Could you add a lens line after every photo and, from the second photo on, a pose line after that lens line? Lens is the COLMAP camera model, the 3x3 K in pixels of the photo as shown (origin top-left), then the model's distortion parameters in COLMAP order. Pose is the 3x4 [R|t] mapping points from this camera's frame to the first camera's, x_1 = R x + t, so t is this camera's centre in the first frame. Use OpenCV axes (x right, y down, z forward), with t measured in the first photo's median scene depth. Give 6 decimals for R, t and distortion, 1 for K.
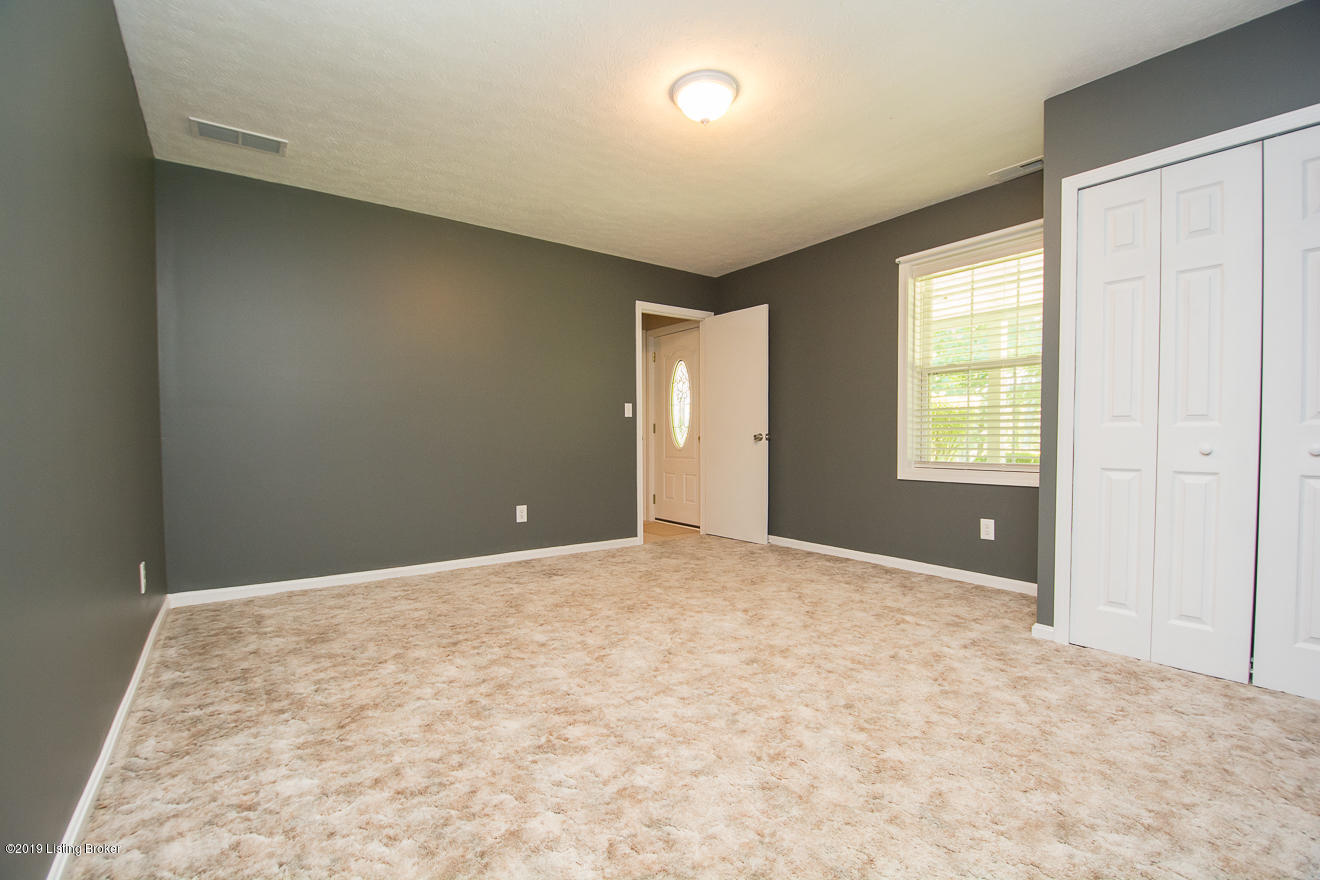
lens RADIAL K [[581.2, 0, 680.9], [0, 581.2, 455.6], [0, 0, 1]] dist [0.002042, -0.013710]
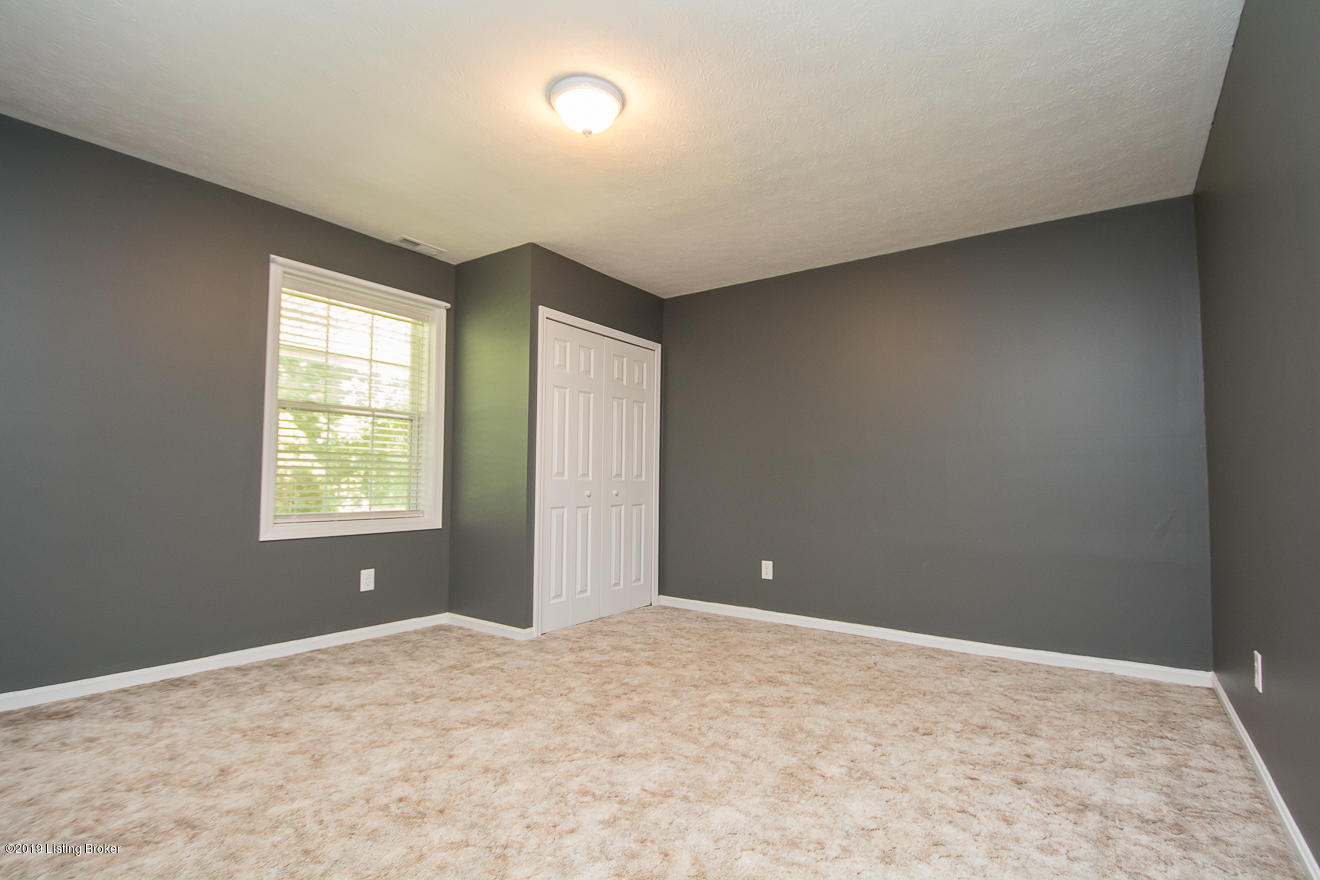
lens RADIAL K [[581.2, 0, 680.9], [0, 581.2, 455.6], [0, 0, 1]] dist [0.002042, -0.013710]
pose [[-0.276944, 0.042610, 0.959941, -0.691024], [0.025256, 0.998994, -0.037057, -0.039615], [-0.960554, 0.013982, -0.277741, 0.936421]]
